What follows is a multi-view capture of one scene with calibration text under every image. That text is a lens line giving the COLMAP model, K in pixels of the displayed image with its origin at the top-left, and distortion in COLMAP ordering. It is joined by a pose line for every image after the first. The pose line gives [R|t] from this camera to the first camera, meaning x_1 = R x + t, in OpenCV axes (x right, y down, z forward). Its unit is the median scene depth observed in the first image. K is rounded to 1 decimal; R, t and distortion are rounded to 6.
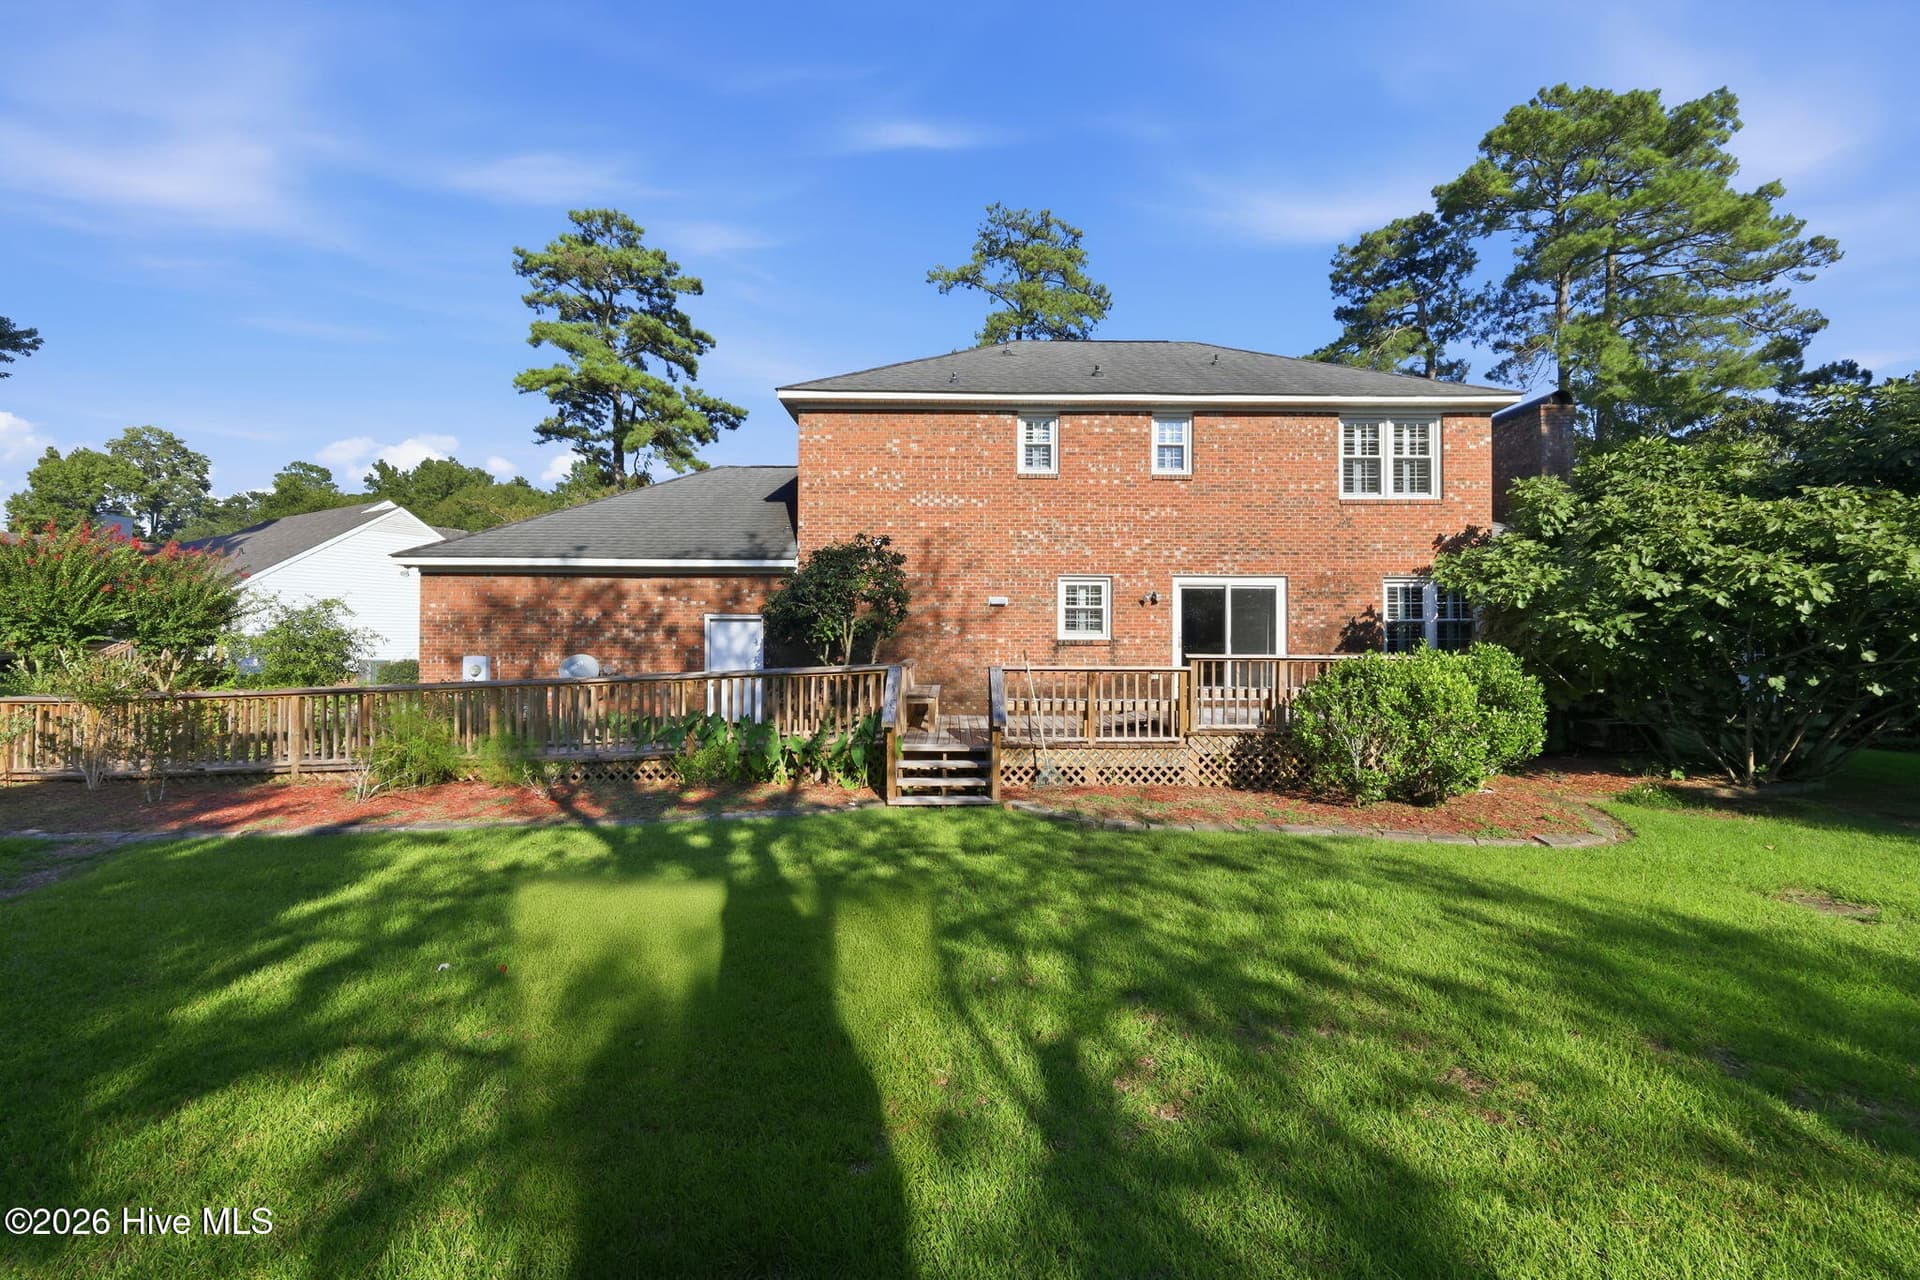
lens RADIAL K [[782.2, 0, 965.0], [0, 782.2, 626.0], [0, 0, 1]] dist [-0.003792, 0.000057]
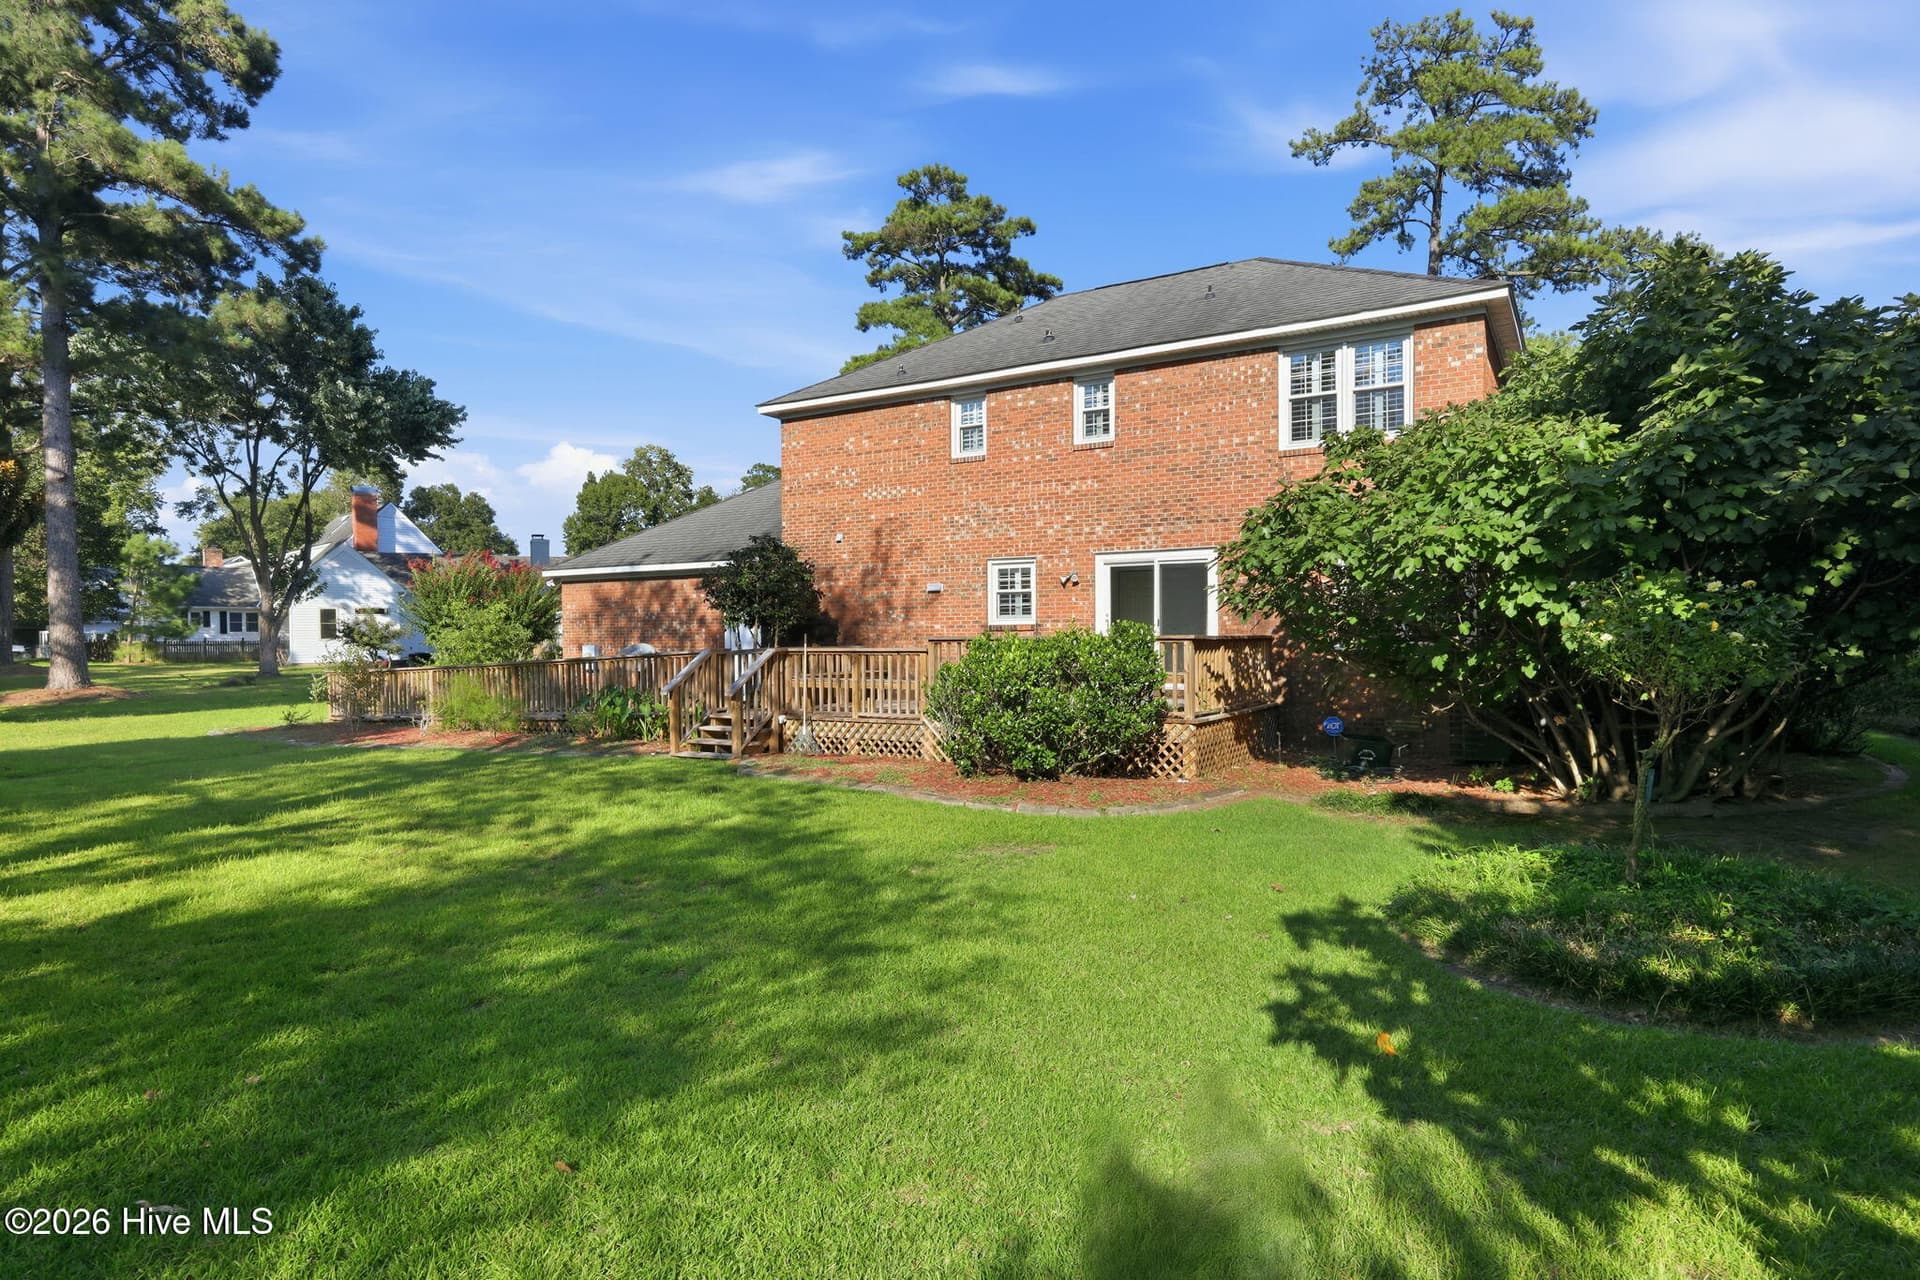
lens RADIAL K [[1052.6, 0, 926.3], [0, 1052.6, 635.3], [0, 0, 1]] dist [-0.003242, -0.001491]
pose [[0.834671, -0.007161, -0.550702, 0.774327], [0.013881, 0.999871, 0.008036, 0.018463], [0.550574, -0.014352, 0.834663, -0.136439]]
